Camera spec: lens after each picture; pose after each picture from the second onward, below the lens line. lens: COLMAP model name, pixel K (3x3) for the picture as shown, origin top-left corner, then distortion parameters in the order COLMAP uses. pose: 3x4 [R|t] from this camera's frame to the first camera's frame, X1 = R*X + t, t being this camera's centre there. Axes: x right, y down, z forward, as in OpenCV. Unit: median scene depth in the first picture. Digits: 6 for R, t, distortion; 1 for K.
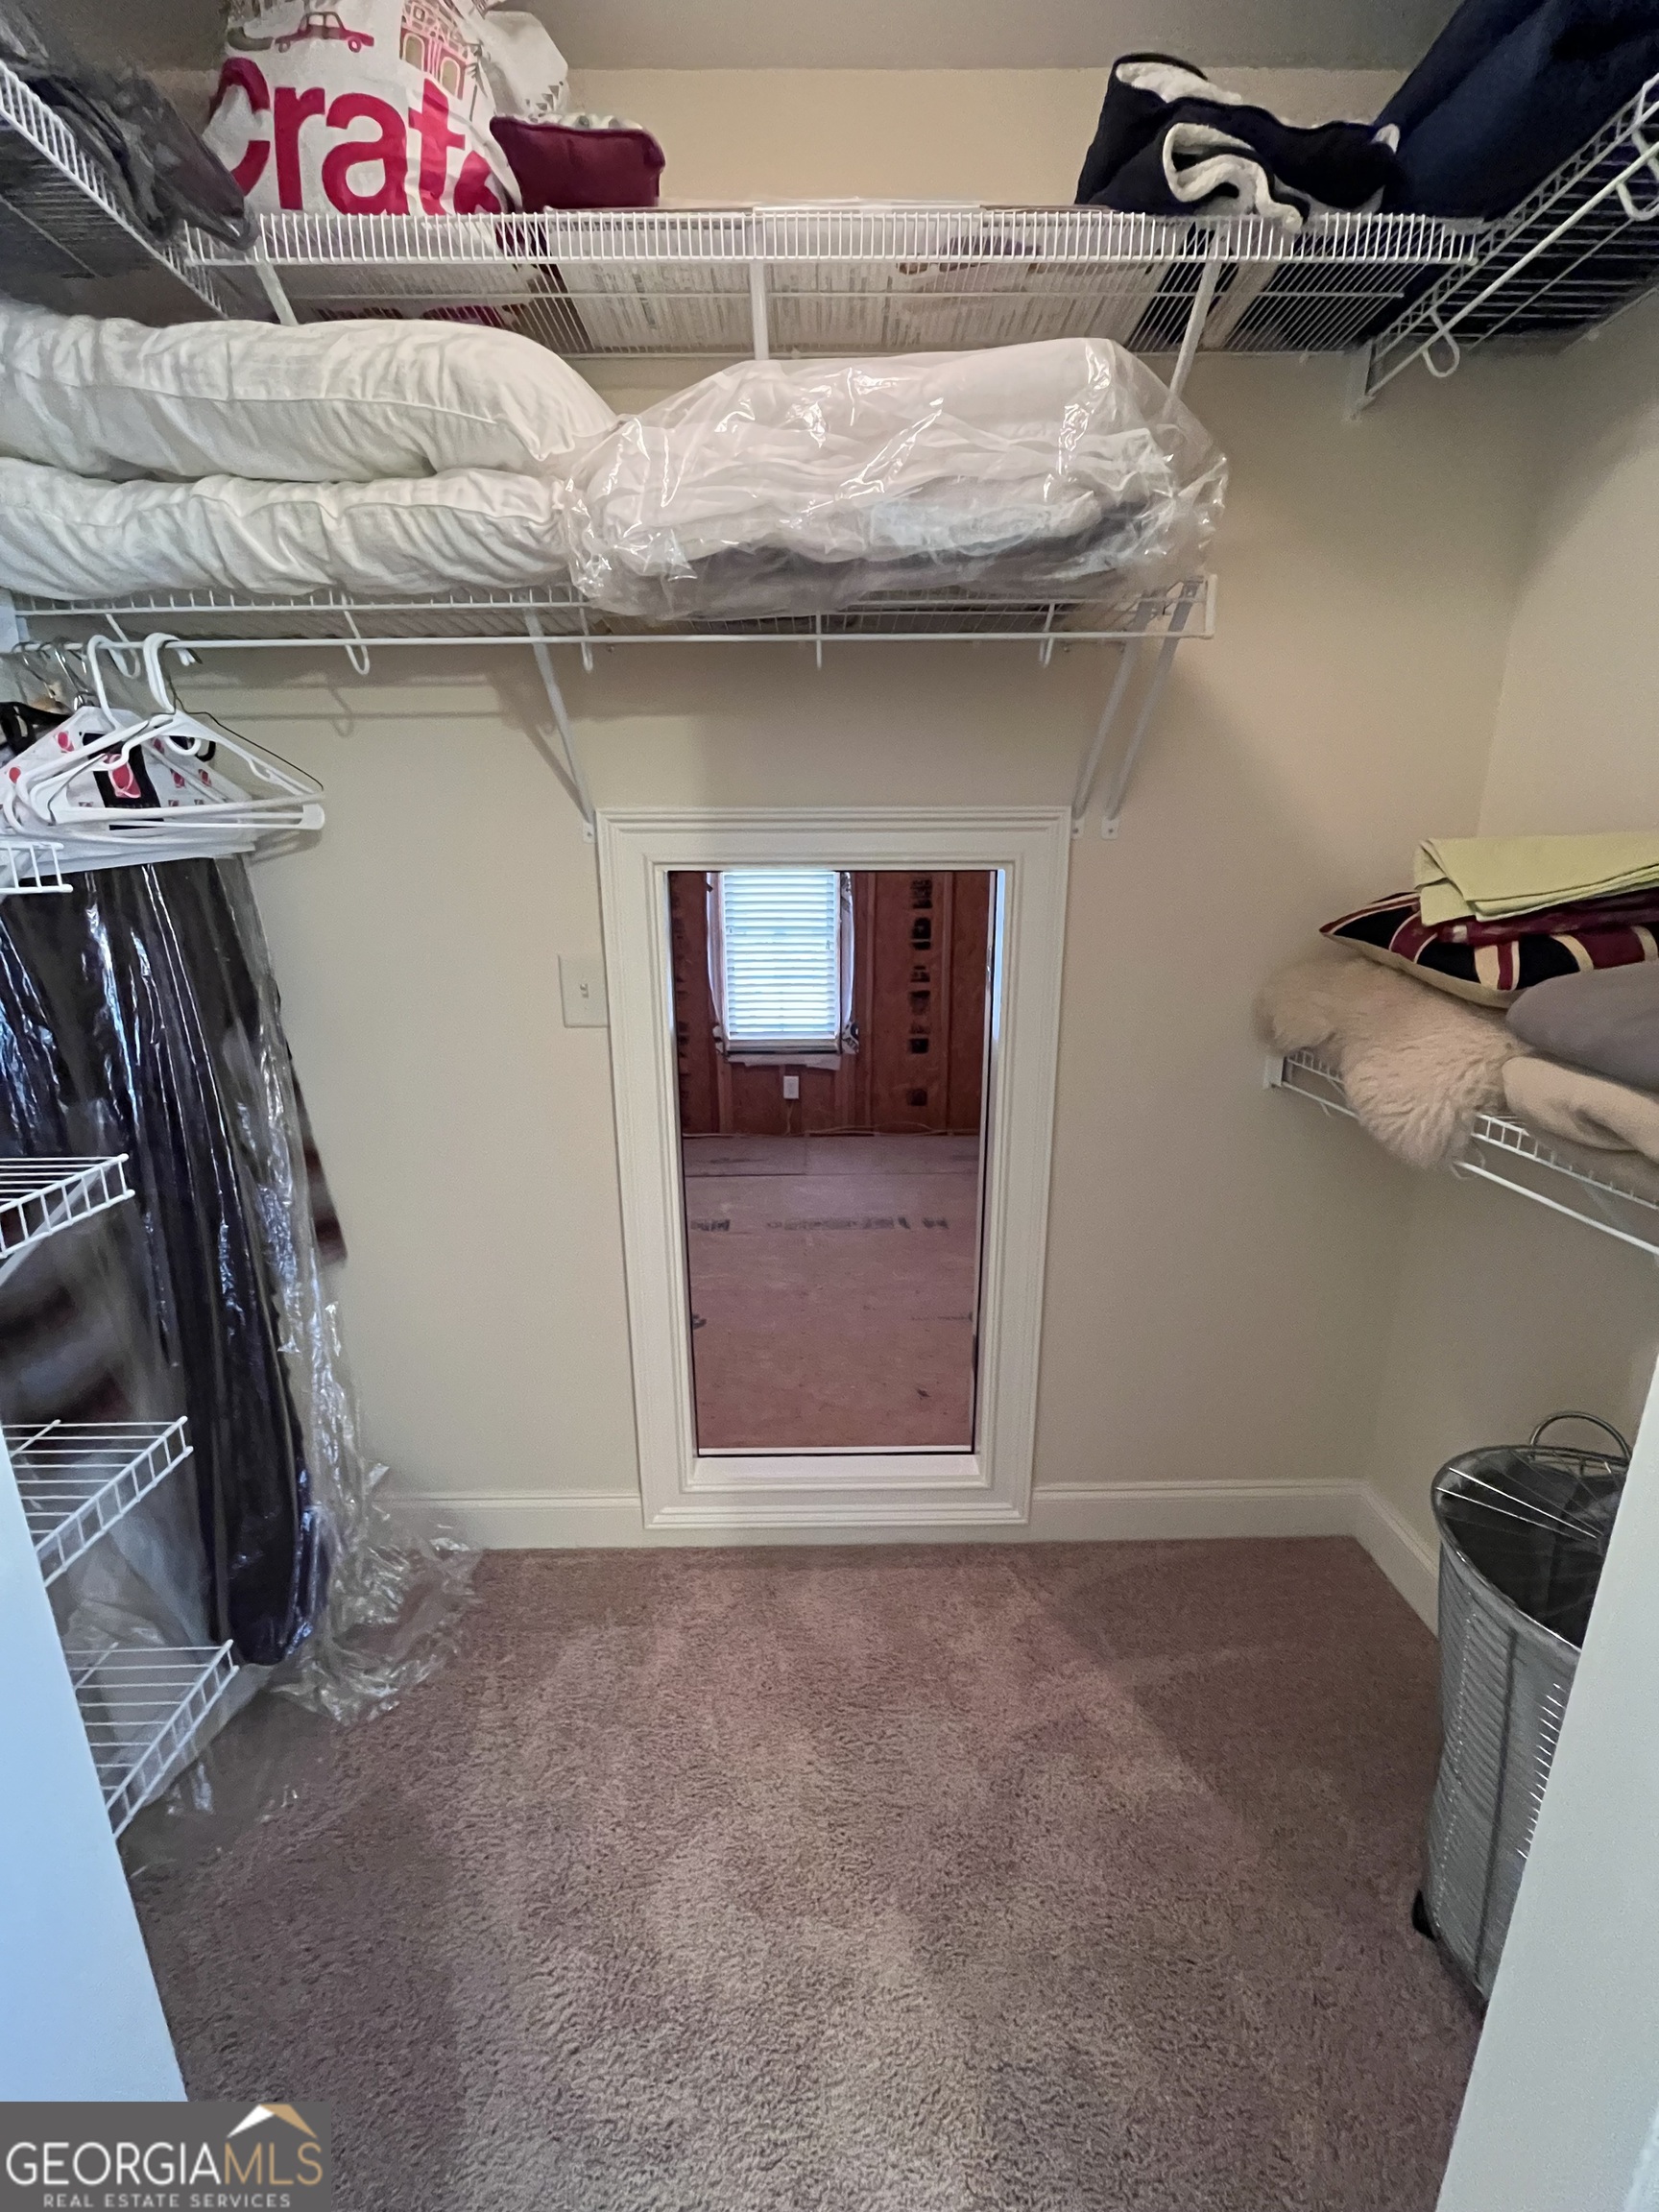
lens RADIAL K [[898.7, 0, 827.7], [0, 898.7, 1104.3], [0, 0, 1]] dist [-0.003587, 0.000200]
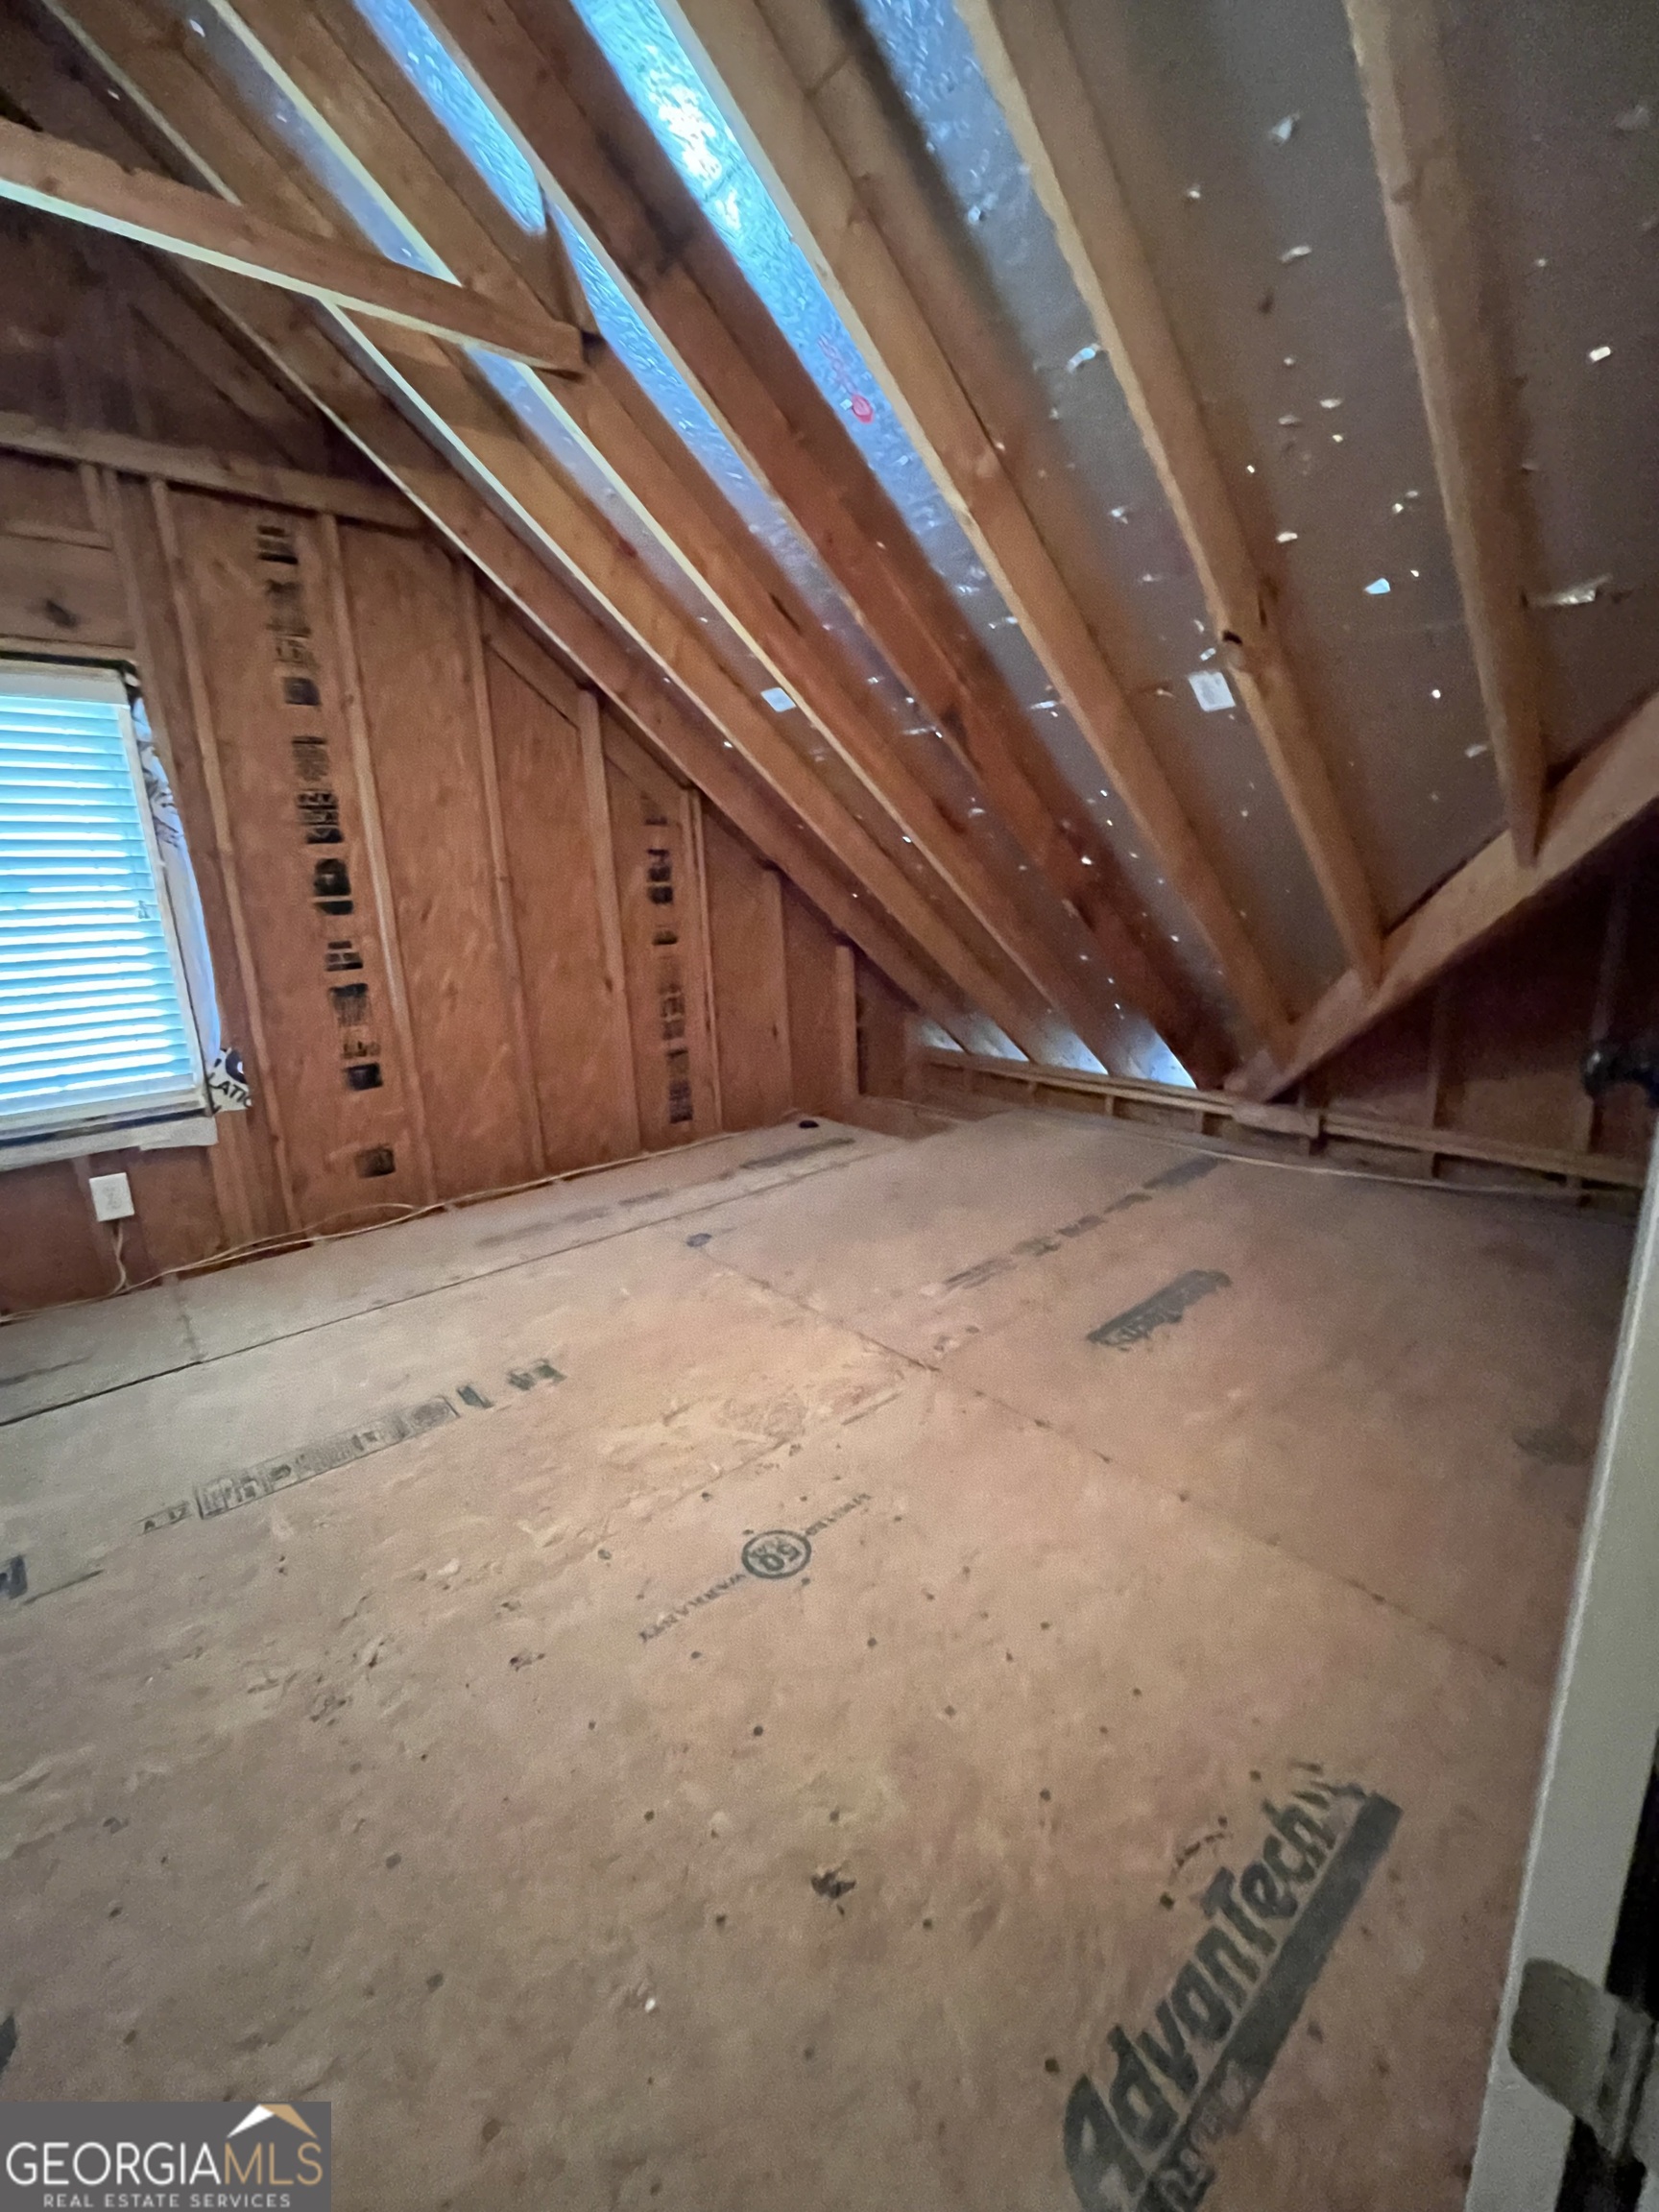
lens RADIAL K [[898.7, 0, 827.7], [0, 898.7, 1104.3], [0, 0, 1]] dist [-0.003587, 0.000200]
pose [[0.764971, -0.180142, 0.618359, -0.035765], [0.201444, 0.978840, 0.035952, -0.006789], [-0.611751, 0.097063, 0.785073, 0.351764]]
